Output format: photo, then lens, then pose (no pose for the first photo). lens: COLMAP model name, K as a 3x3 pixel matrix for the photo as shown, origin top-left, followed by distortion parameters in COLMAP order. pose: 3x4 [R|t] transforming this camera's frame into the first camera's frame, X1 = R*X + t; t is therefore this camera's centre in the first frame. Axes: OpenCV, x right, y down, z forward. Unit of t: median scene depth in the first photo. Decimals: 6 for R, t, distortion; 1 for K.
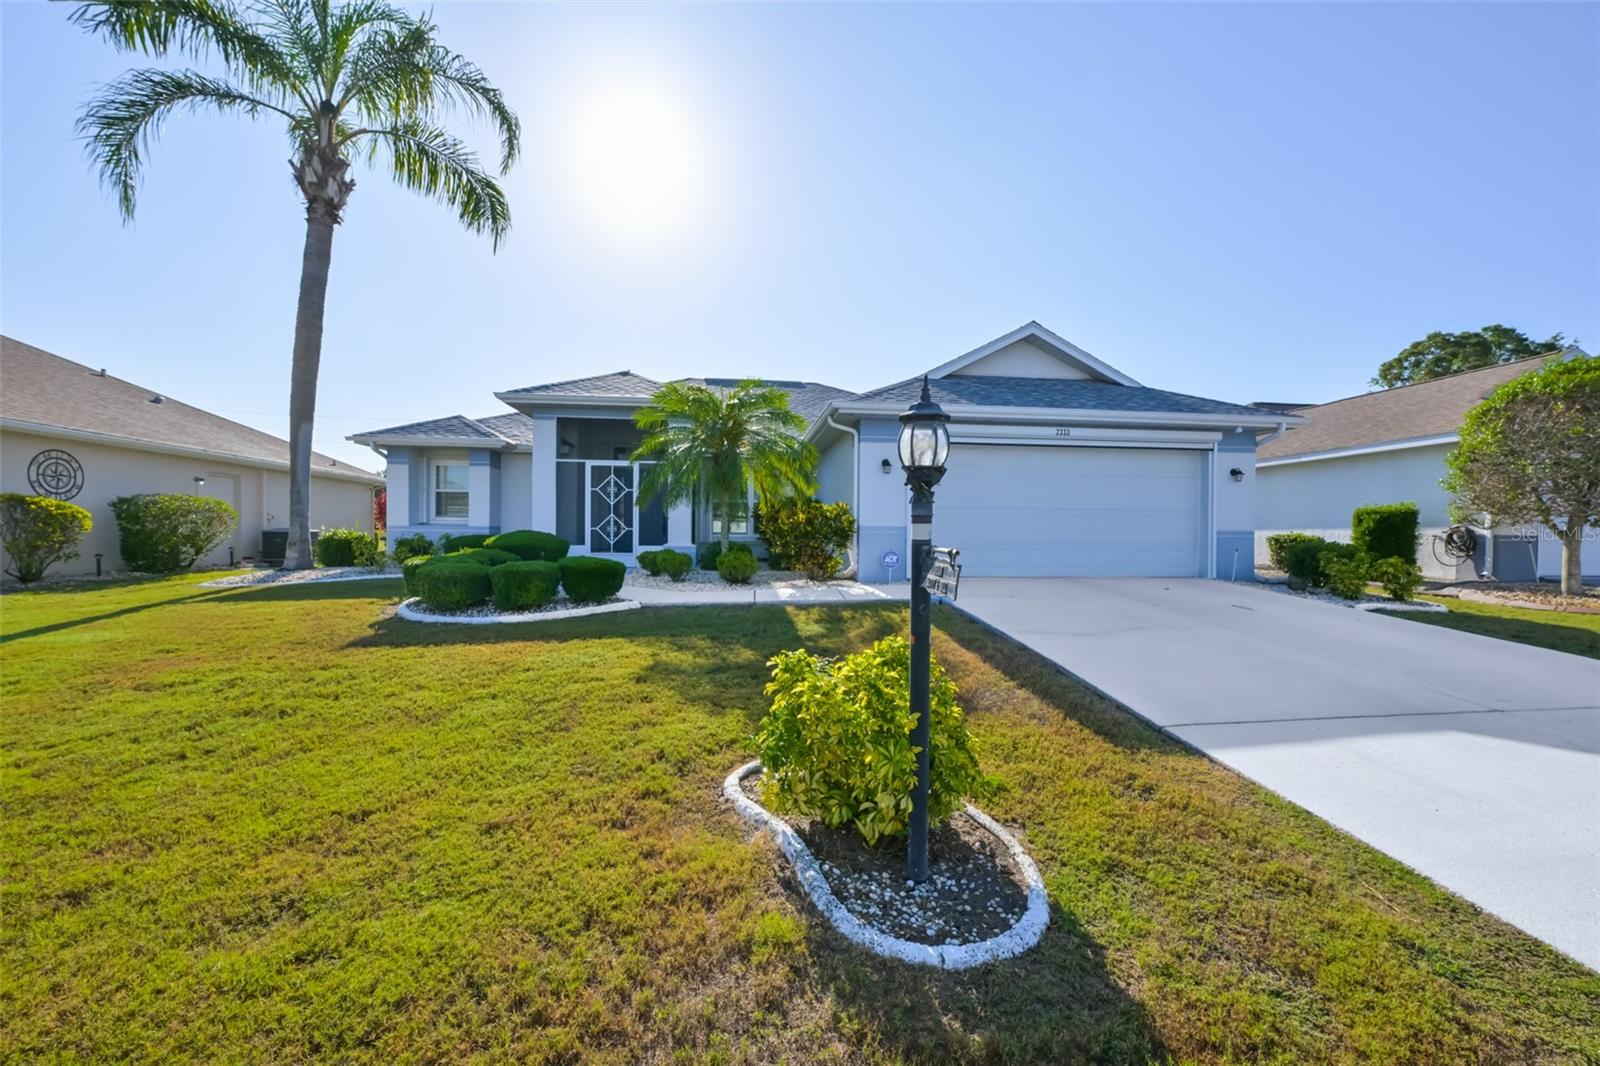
lens RADIAL K [[646.9, 0, 803.0], [0, 646.9, 533.2], [0, 0, 1]] dist [0.000442, 0.000102]
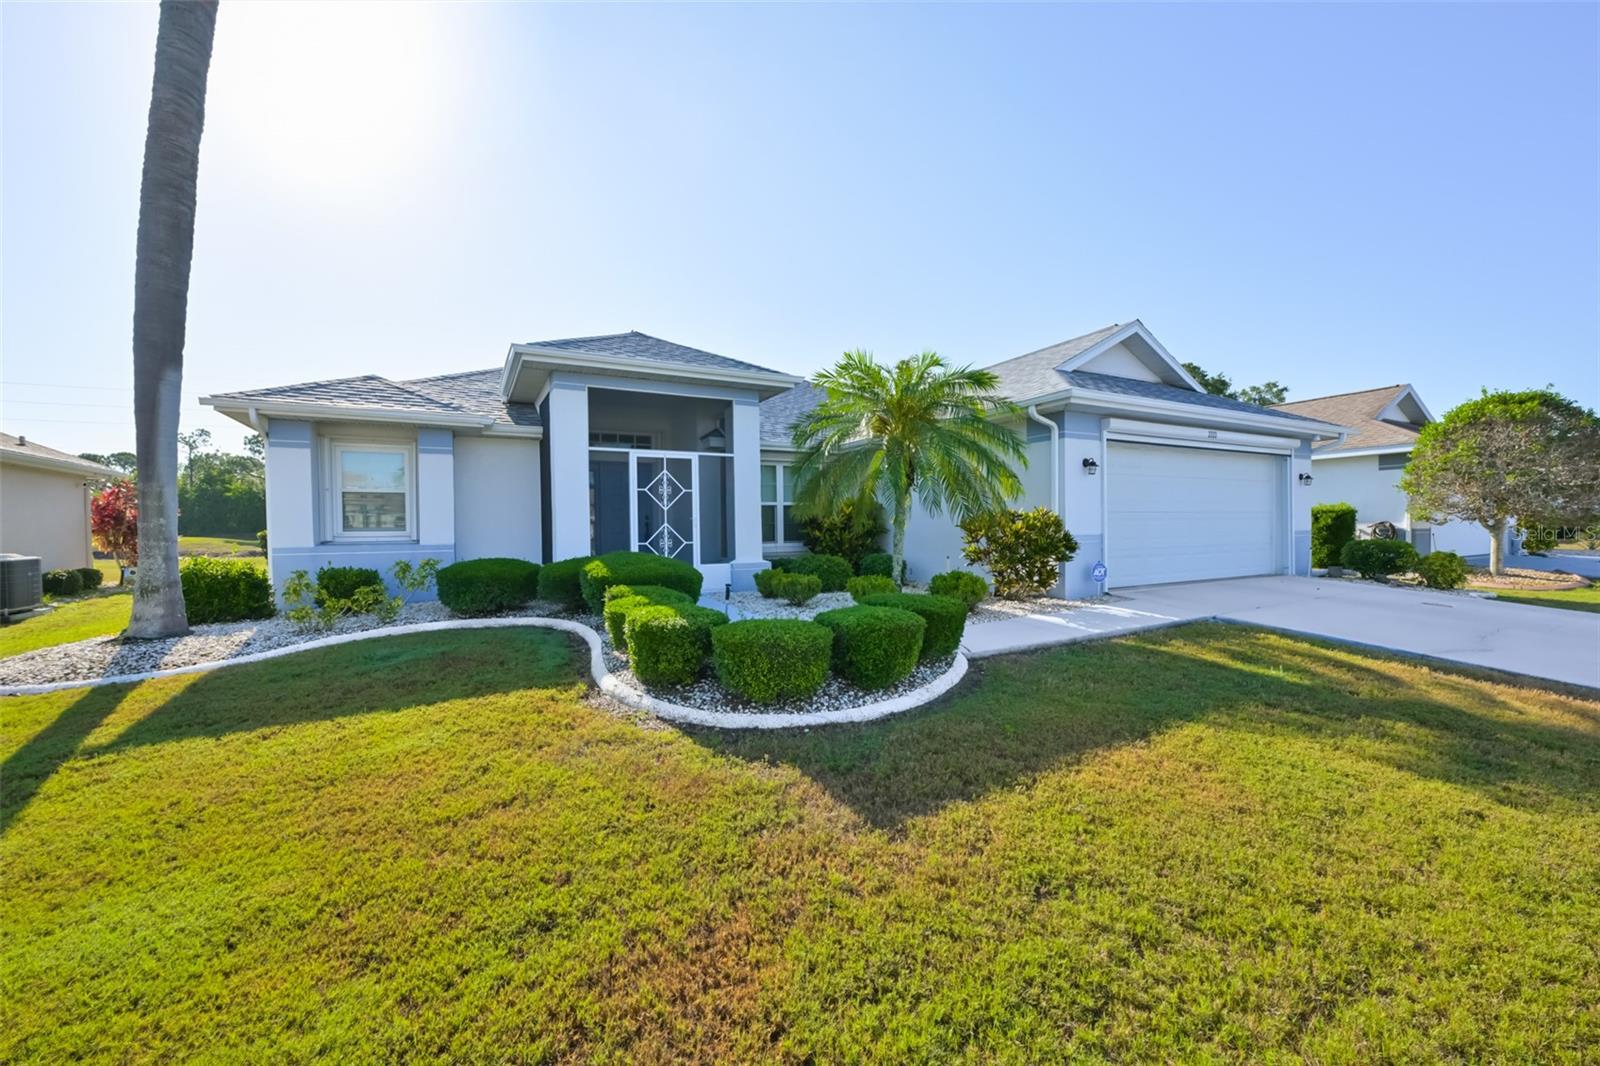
lens RADIAL K [[646.9, 0, 803.0], [0, 646.9, 529.8], [0, 0, 1]] dist [0.000442, 0.000102]
pose [[0.922528, -0.020869, 0.385366, -0.436510], [0.020198, 0.999779, 0.005789, -0.023273], [-0.385402, 0.002443, 0.922746, 0.259840]]
